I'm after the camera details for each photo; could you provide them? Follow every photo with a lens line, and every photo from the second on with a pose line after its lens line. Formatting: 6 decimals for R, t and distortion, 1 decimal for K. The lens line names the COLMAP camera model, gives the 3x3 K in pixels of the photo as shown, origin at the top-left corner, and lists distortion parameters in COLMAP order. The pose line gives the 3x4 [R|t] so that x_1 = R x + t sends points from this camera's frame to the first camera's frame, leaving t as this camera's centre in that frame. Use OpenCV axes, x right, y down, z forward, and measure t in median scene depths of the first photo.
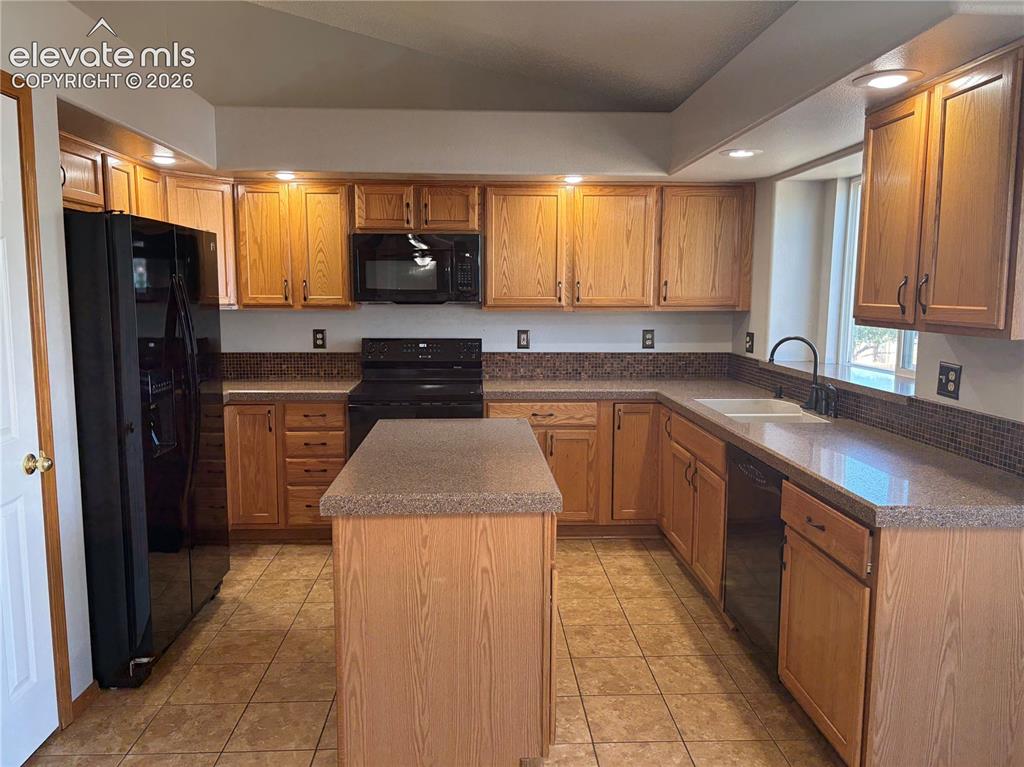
lens RADIAL K [[782.7, 0, 507.8], [0, 782.7, 389.2], [0, 0, 1]] dist [0.025538, 0.001006]
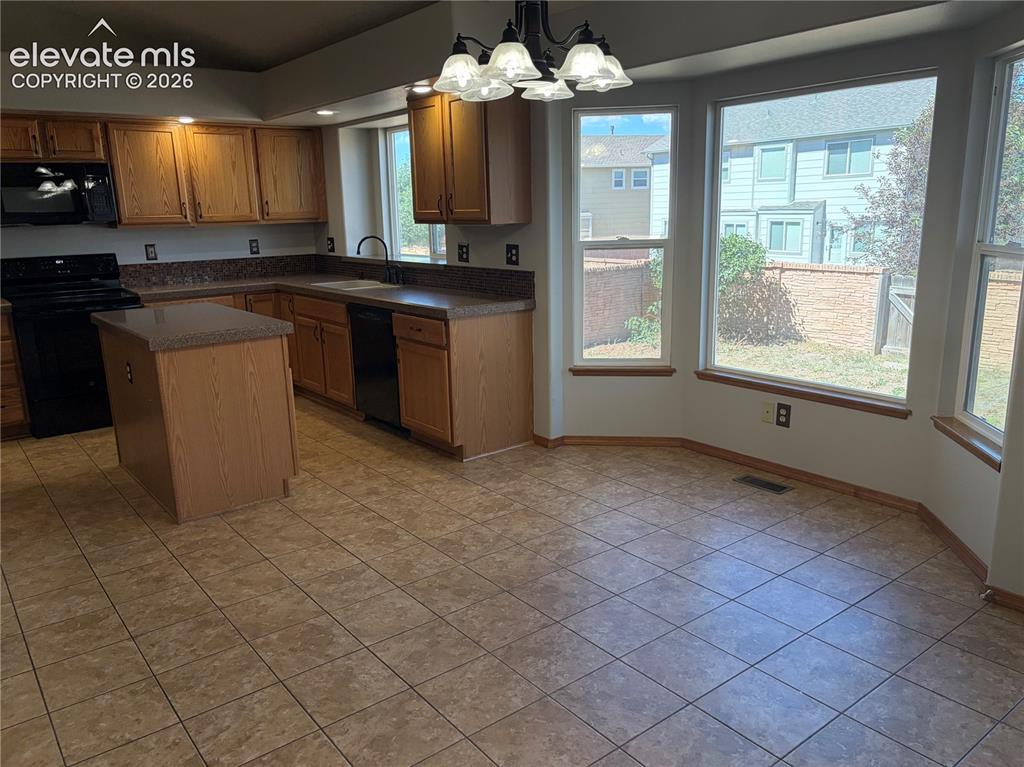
lens RADIAL K [[788.3, 0, 509.8], [0, 788.3, 408.9], [0, 0, 1]] dist [0.003992, -0.005493]
pose [[0.818558, -0.163953, 0.550530, -0.259728], [0.097273, 0.984124, 0.148452, 0.052199], [-0.566129, -0.067965, 0.821510, -0.365301]]
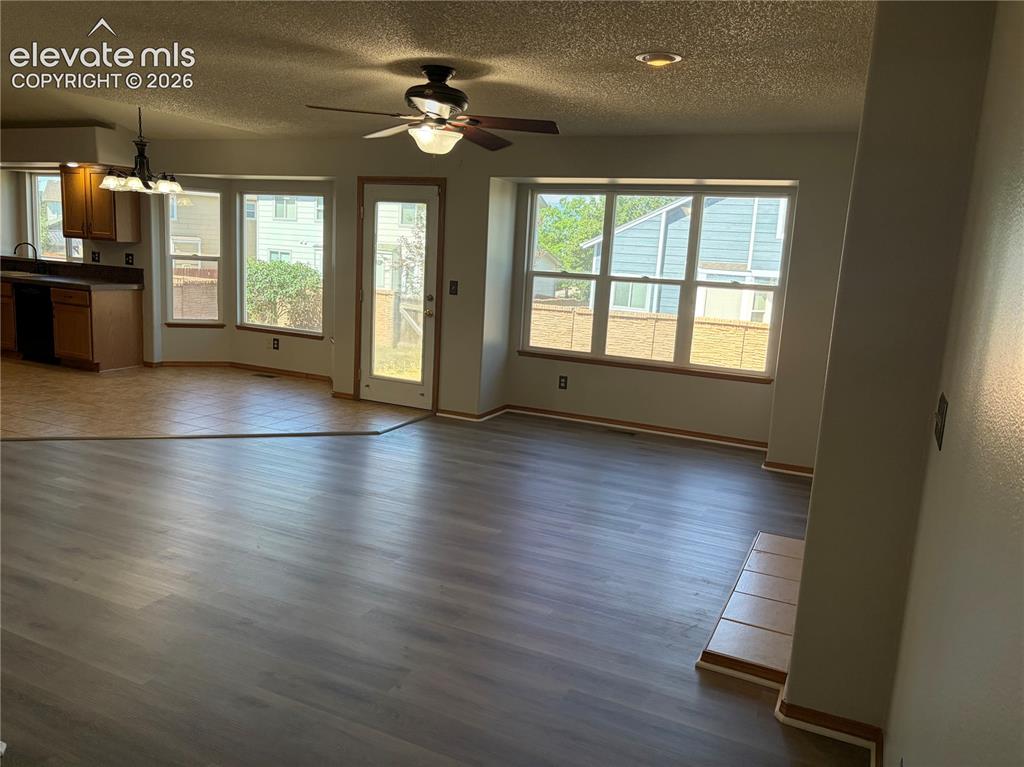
lens RADIAL K [[782.7, 0, 507.8], [0, 782.7, 389.2], [0, 0, 1]] dist [0.025538, 0.001006]
pose [[0.477708, -0.130338, 0.868796, -0.868973], [0.051575, 0.991388, 0.120371, 0.131273], [-0.877004, -0.012694, 0.480316, -1.165491]]
